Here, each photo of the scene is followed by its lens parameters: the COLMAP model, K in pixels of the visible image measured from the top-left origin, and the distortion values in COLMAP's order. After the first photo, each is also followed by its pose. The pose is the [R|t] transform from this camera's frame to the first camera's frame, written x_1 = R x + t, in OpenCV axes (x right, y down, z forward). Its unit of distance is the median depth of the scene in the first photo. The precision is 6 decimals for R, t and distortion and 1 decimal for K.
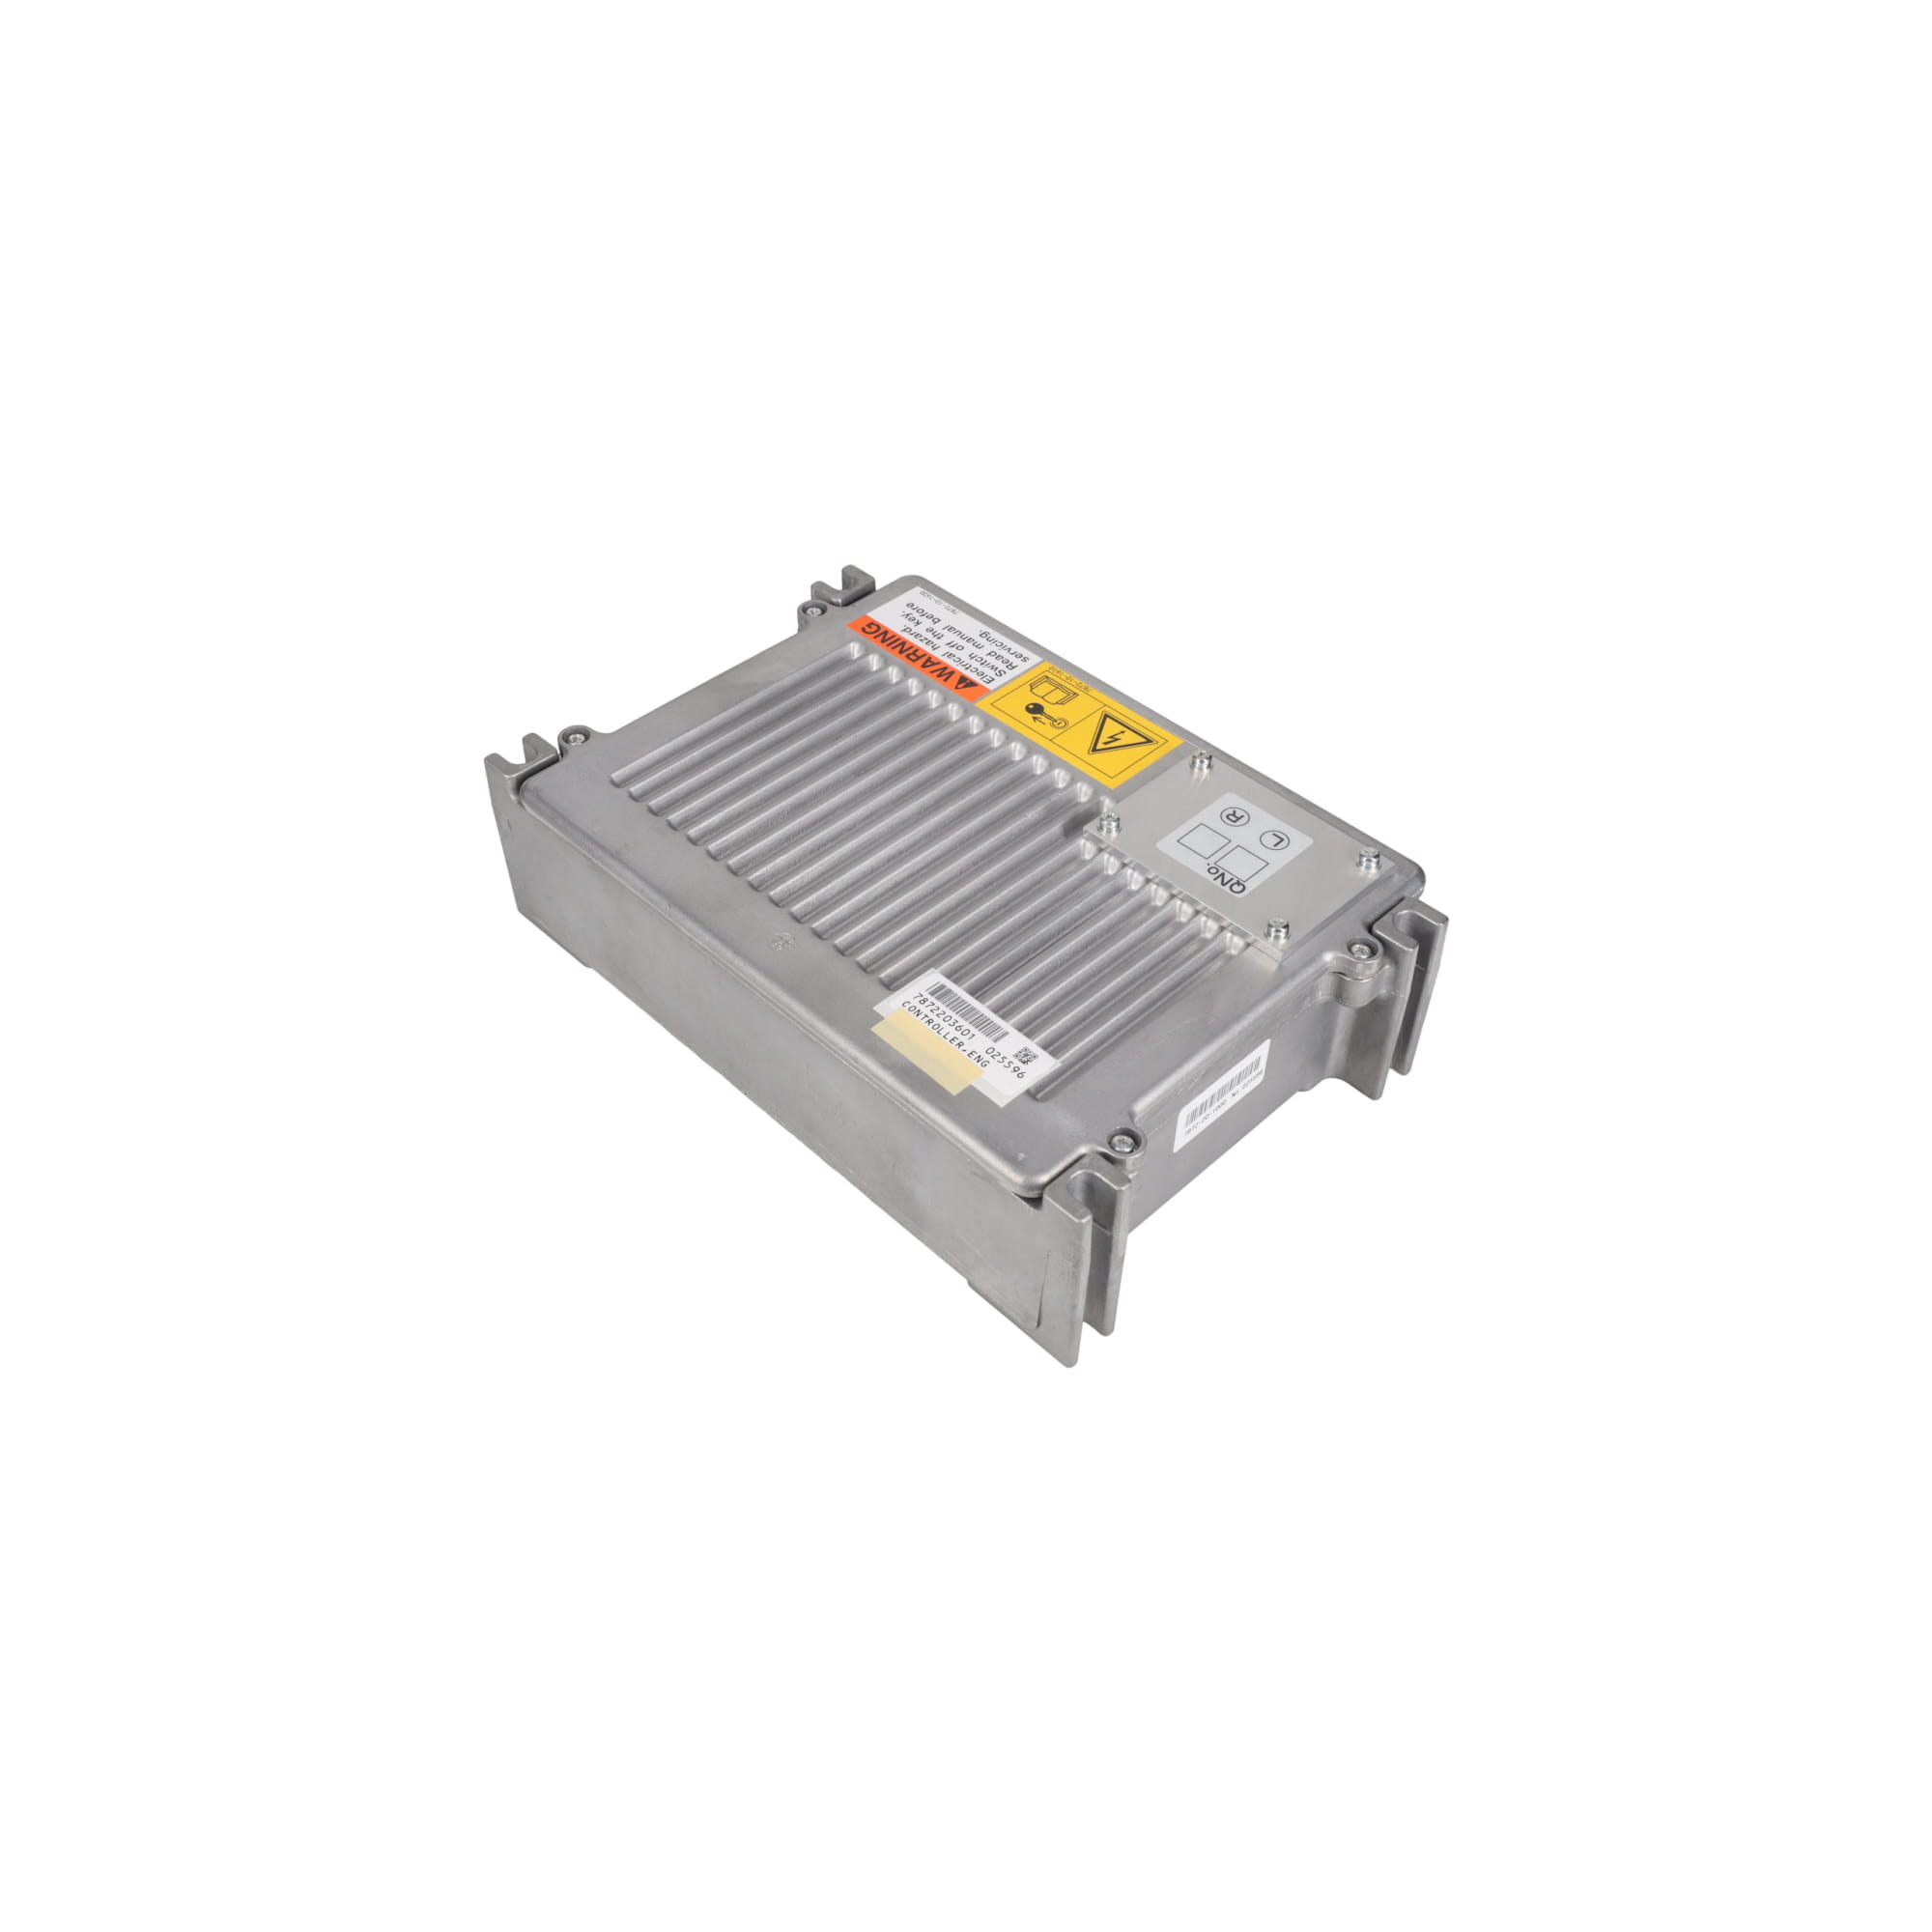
lens RADIAL K [[1966.7, 0, 966.0], [0, 1966.7, 966.0], [0, 0, 1]] dist [-0.000650, -0.001369]
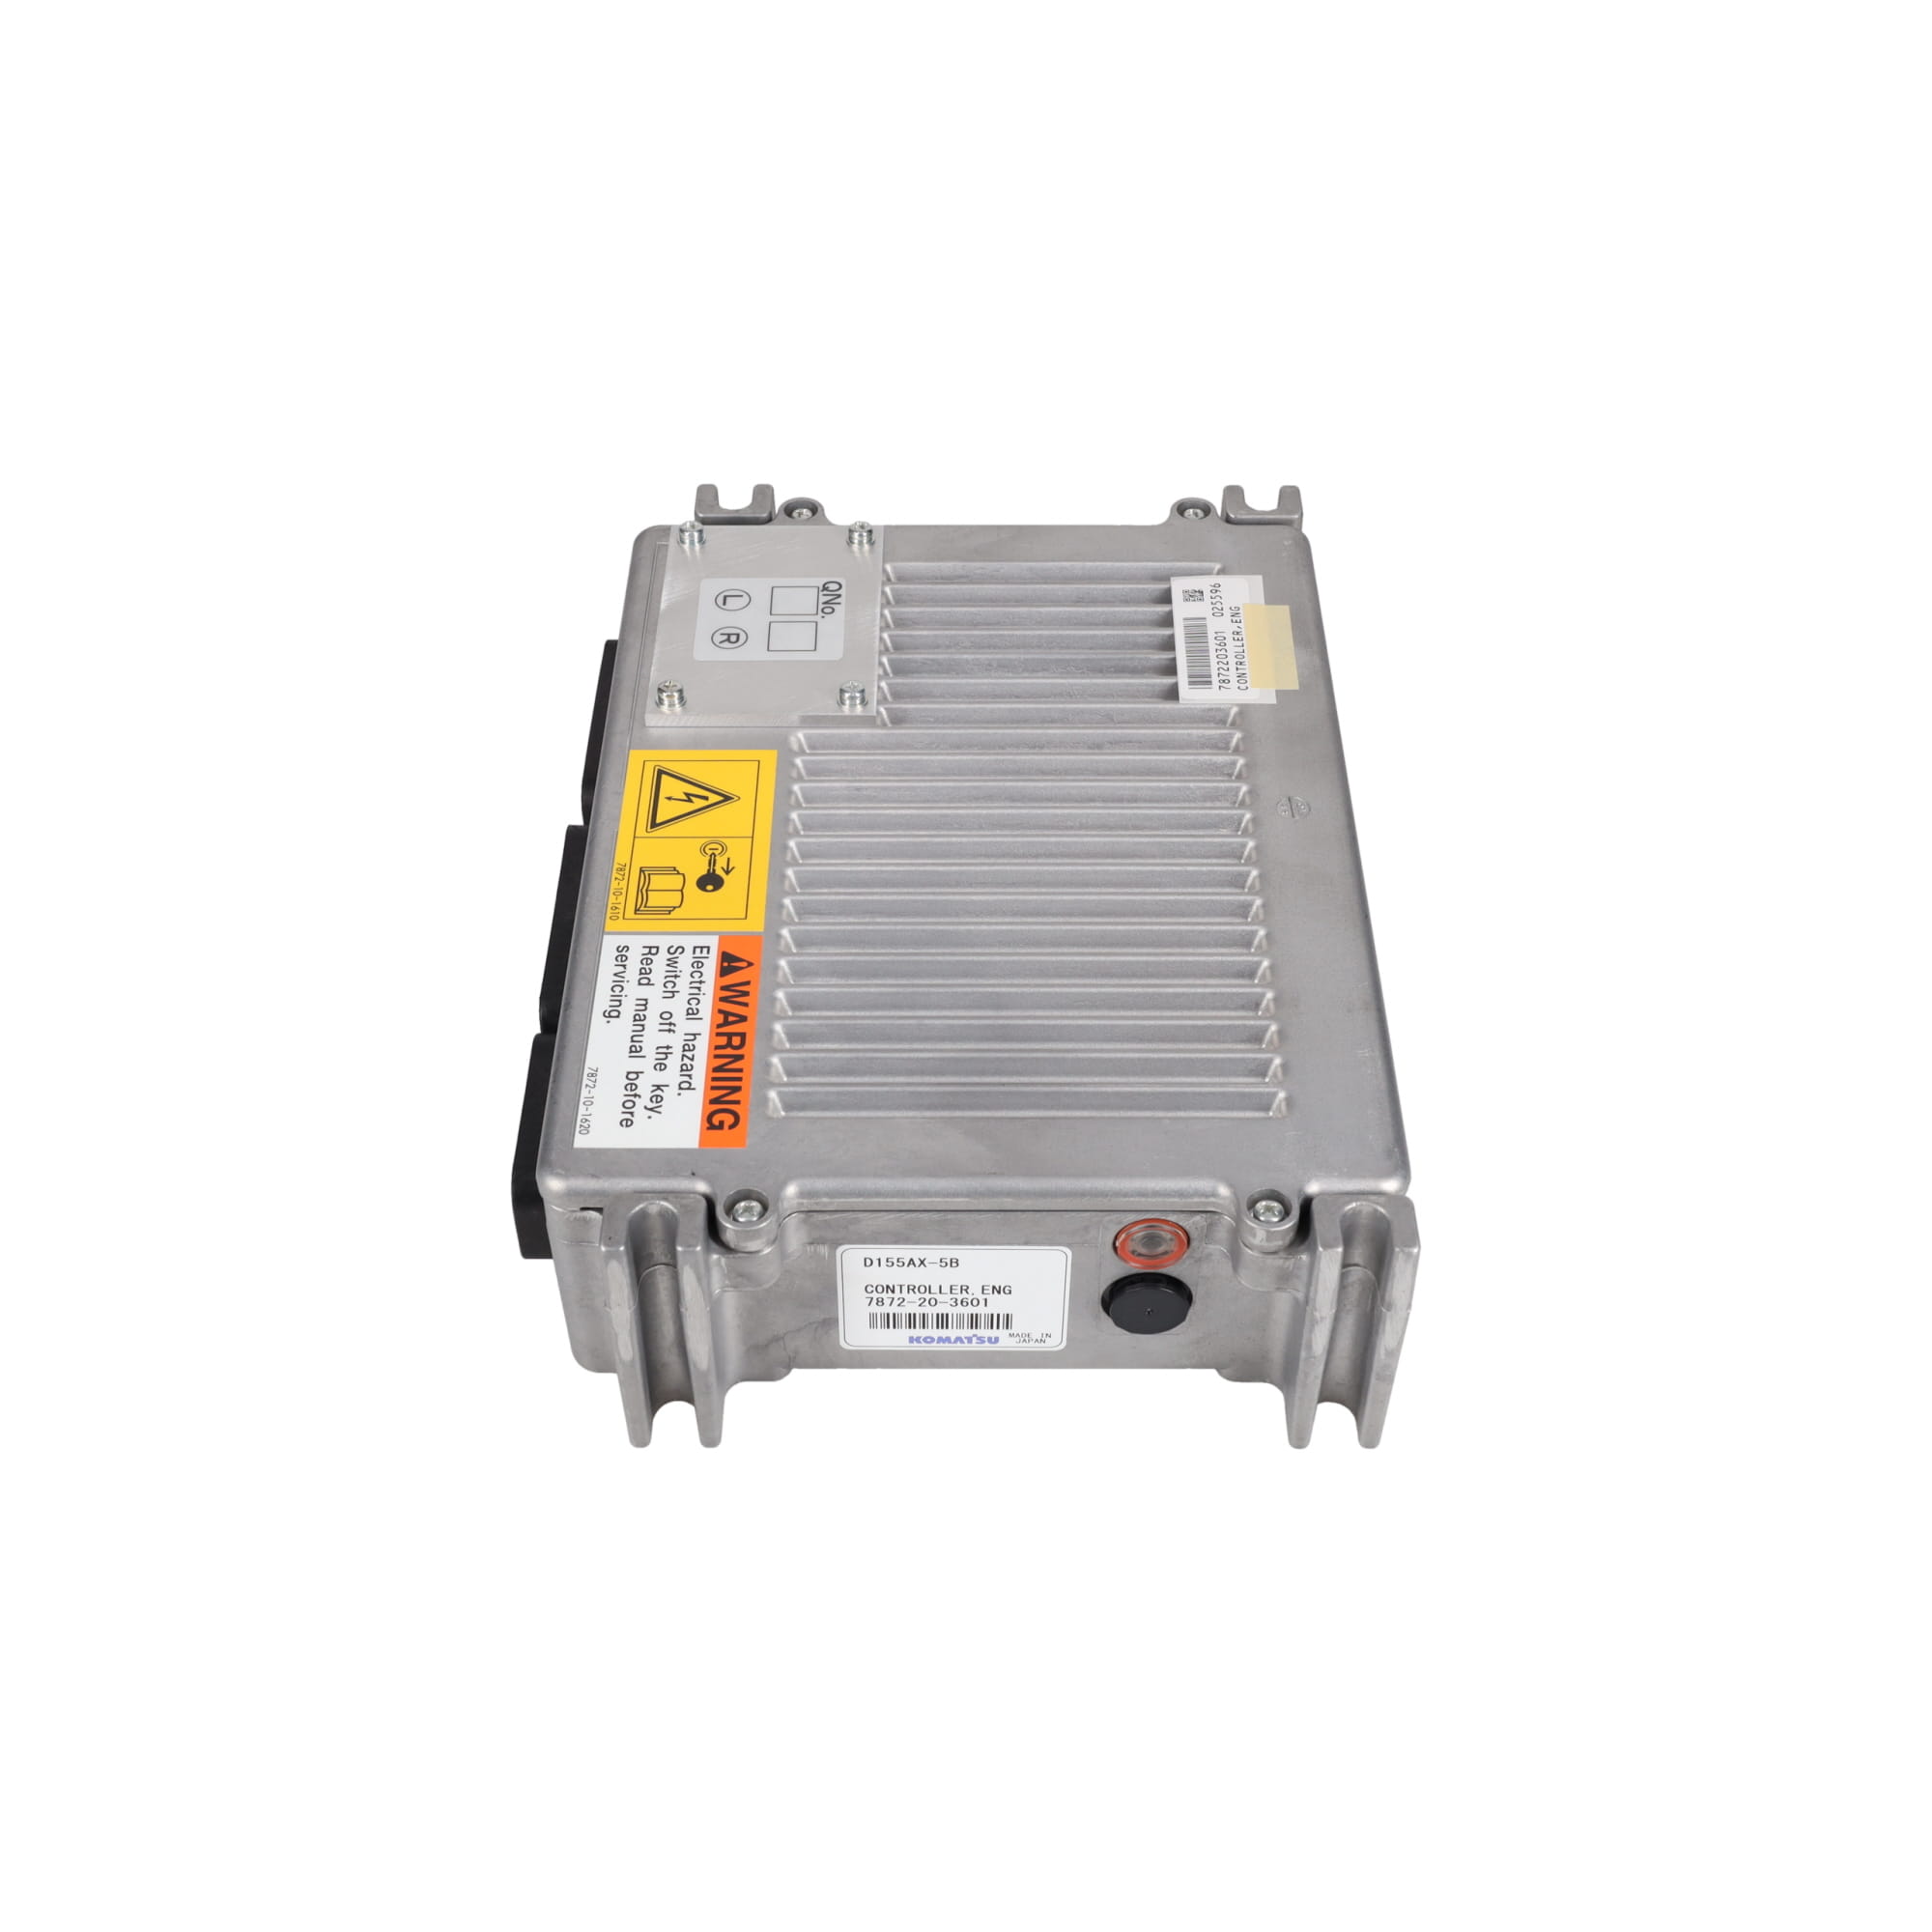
lens RADIAL K [[2551.2, 0, 966.0], [0, 2551.2, 966.0], [0, 0, 1]] dist [0.008254, 0.001666]
pose [[-0.710259, -0.497133, 0.498388, -0.480737], [0.492848, 0.154341, 0.856318, -0.837521], [-0.502626, 0.853837, 0.135389, 0.866625]]
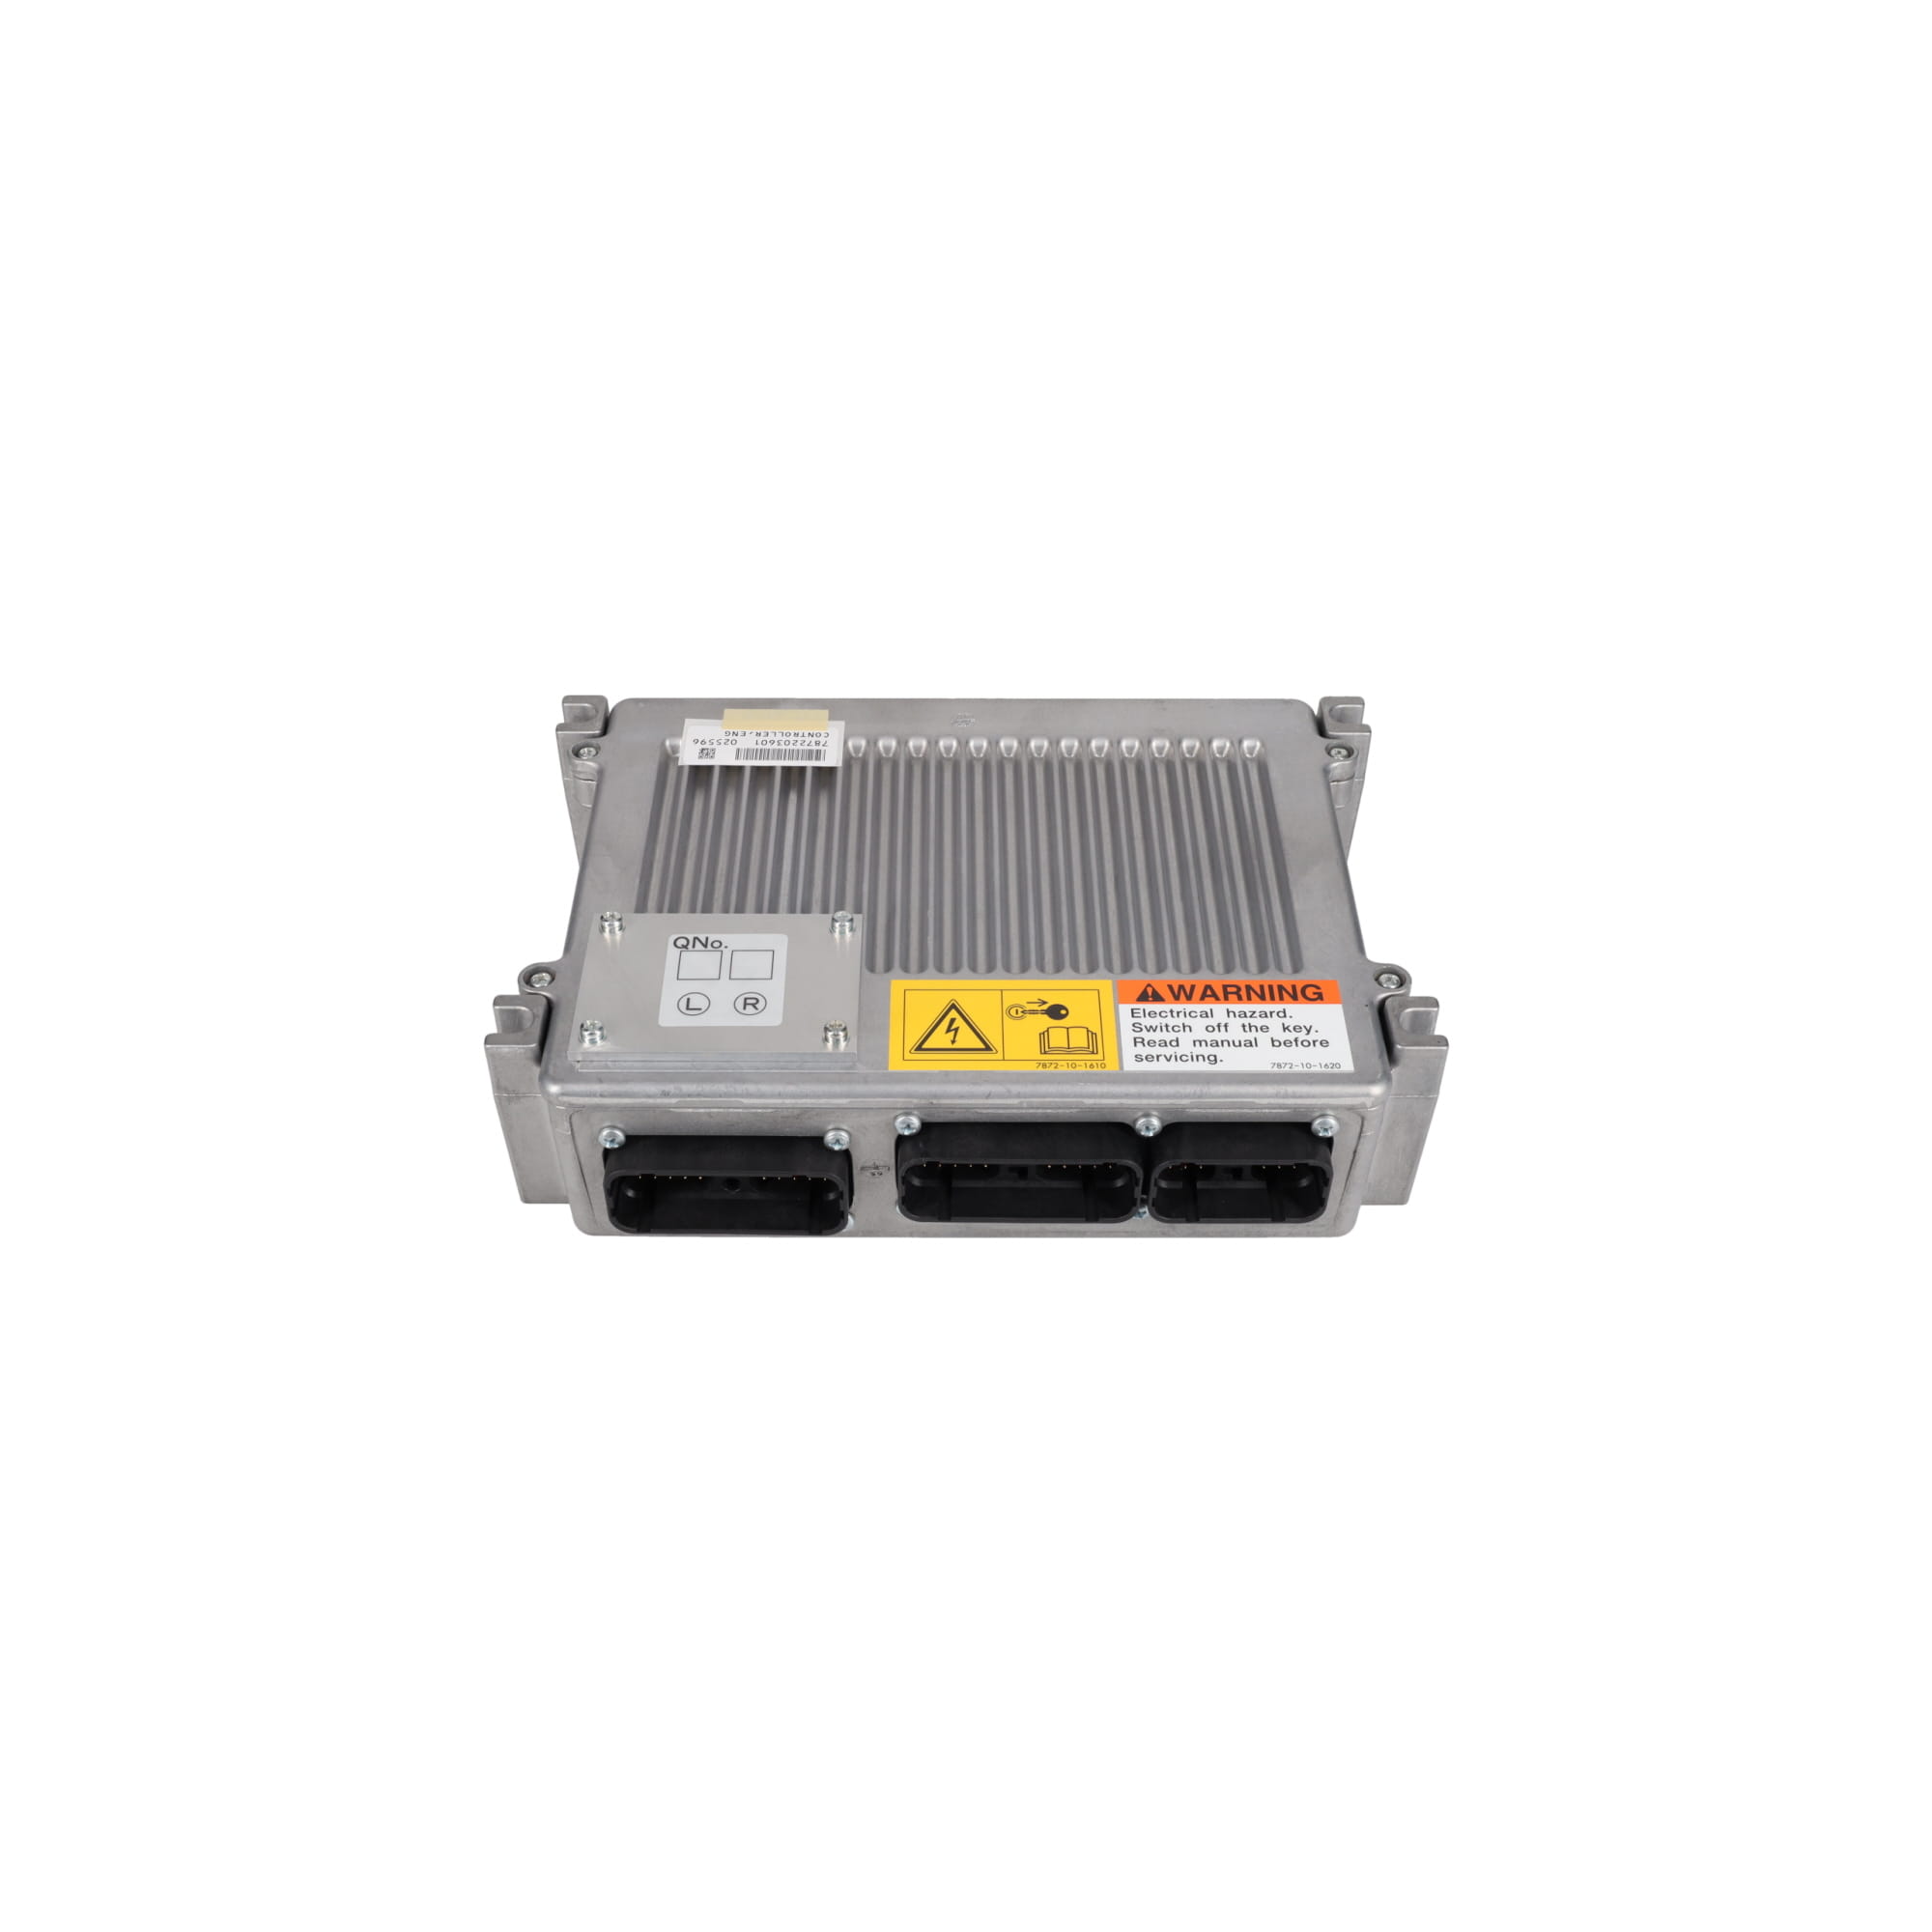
lens RADIAL K [[2022.5, 0, 929.8], [0, 2022.5, 964.2], [0, 0, 1]] dist [0.001888, -0.000556]
pose [[-0.708930, 0.488075, -0.509118, 0.503016], [-0.496080, 0.168033, 0.851862, -0.843024], [0.501321, 0.856474, 0.123001, 0.854741]]
